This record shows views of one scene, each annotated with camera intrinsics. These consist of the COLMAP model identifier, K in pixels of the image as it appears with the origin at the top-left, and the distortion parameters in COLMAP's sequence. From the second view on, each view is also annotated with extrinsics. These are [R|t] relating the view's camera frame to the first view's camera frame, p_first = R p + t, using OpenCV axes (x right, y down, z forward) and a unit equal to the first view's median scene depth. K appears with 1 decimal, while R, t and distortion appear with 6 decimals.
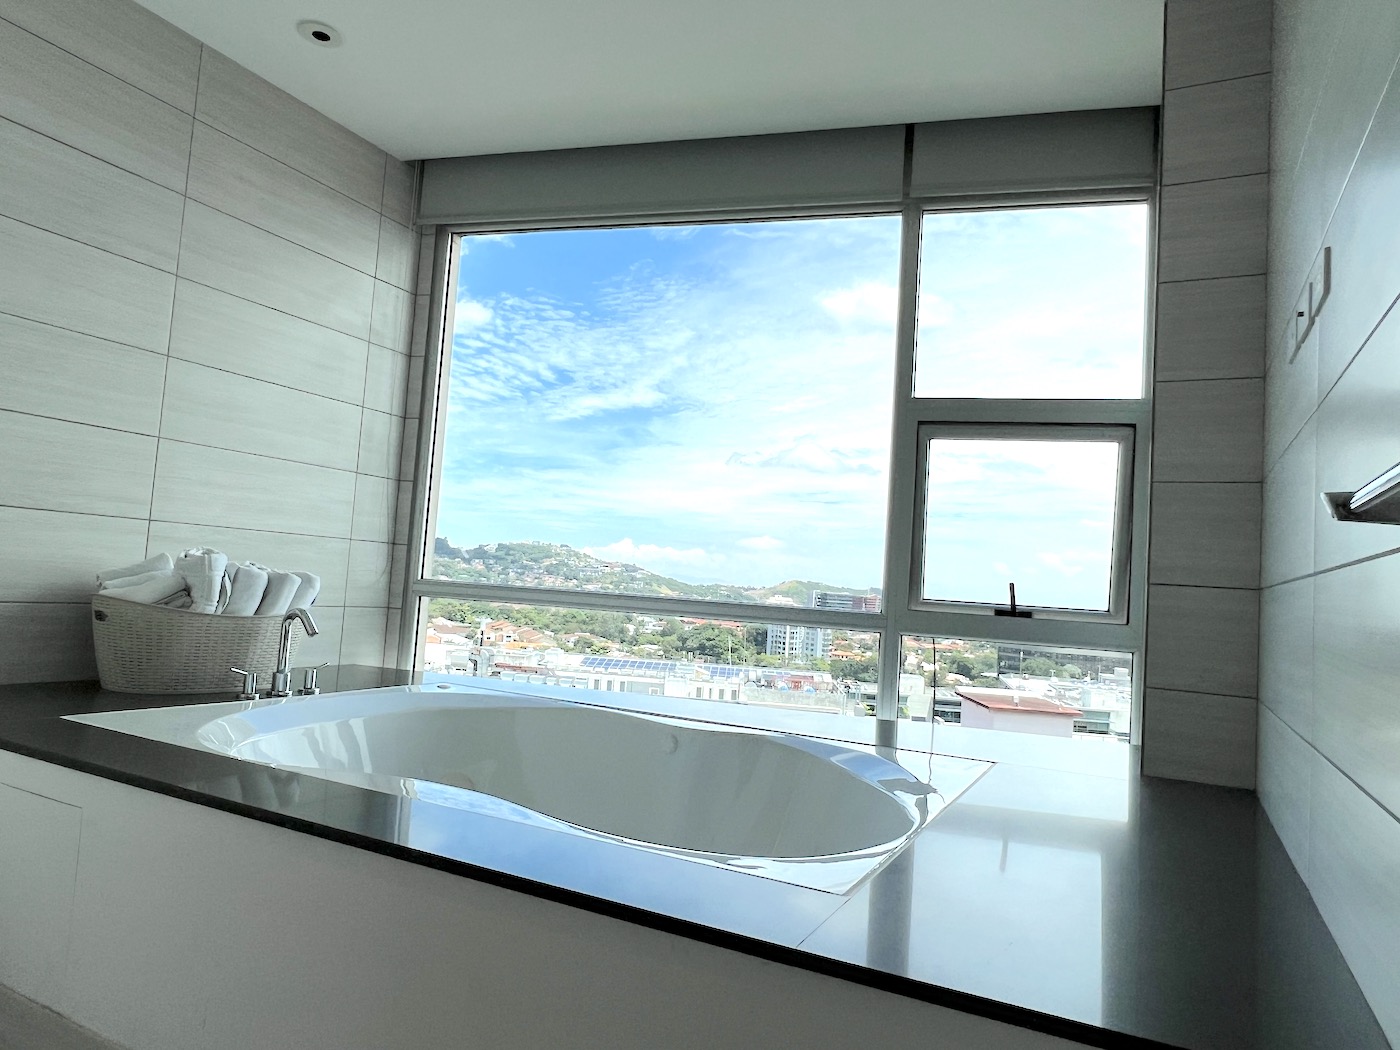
lens RADIAL K [[901.5, 0, 694.7], [0, 901.5, 527.8], [0, 0, 1]] dist [-0.008674, -0.000469]
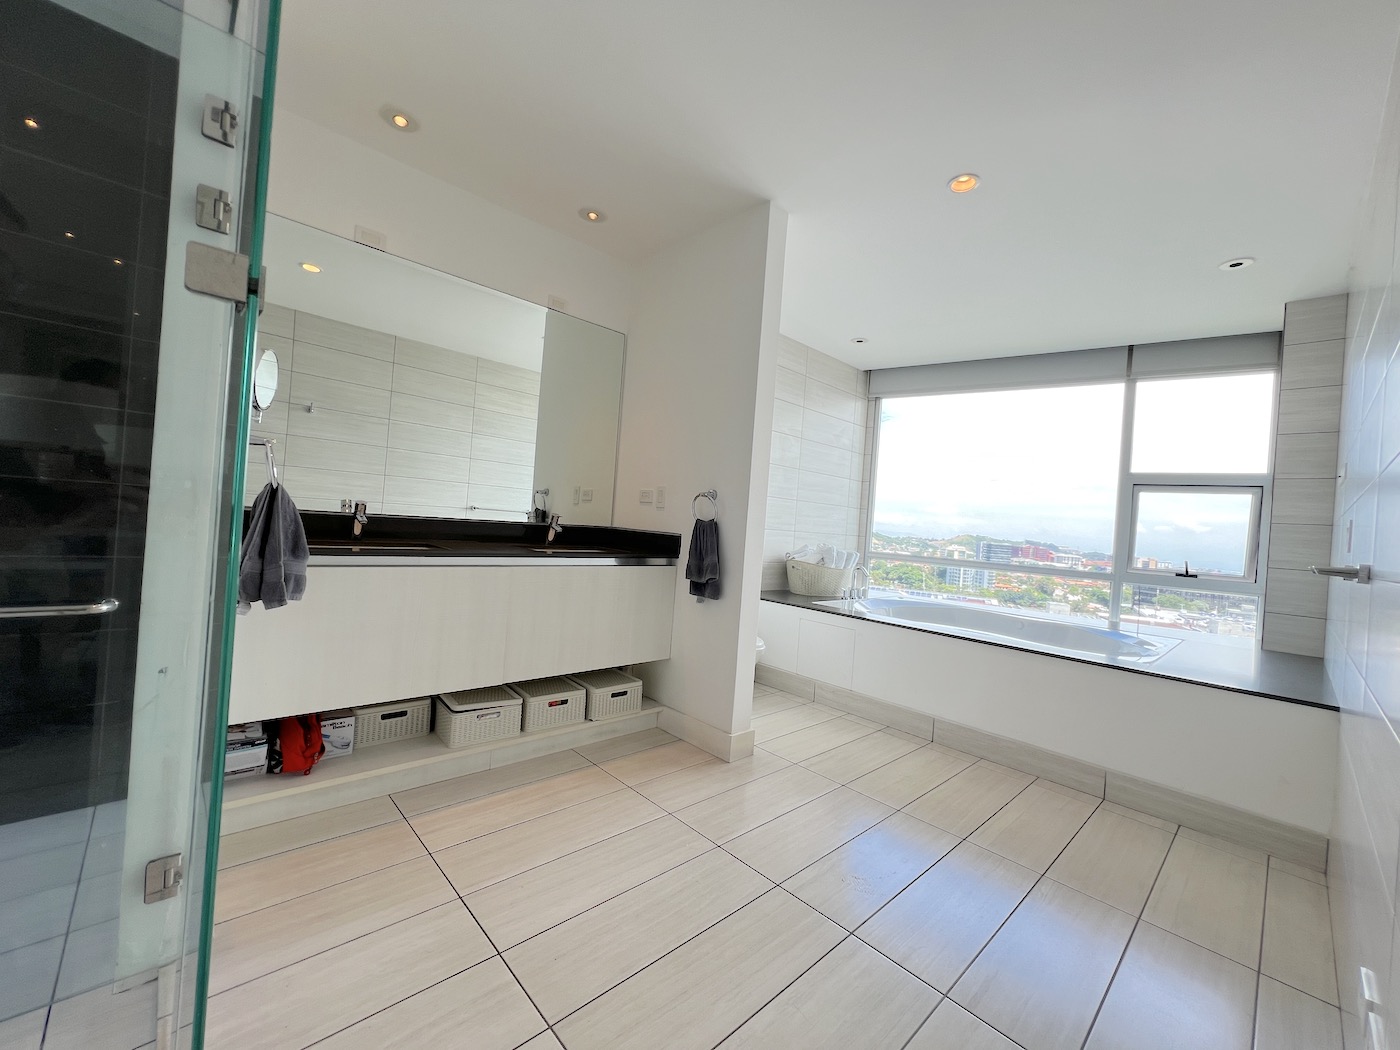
lens RADIAL K [[560.5, 0, 700.6], [0, 560.5, 522.0], [0, 0, 1]] dist [0.000854, 0.000258]
pose [[0.945510, 0.000355, -0.325593, -0.245768], [0.011963, 0.999286, 0.035830, -0.074991], [0.325373, -0.037773, 0.944831, -0.505907]]
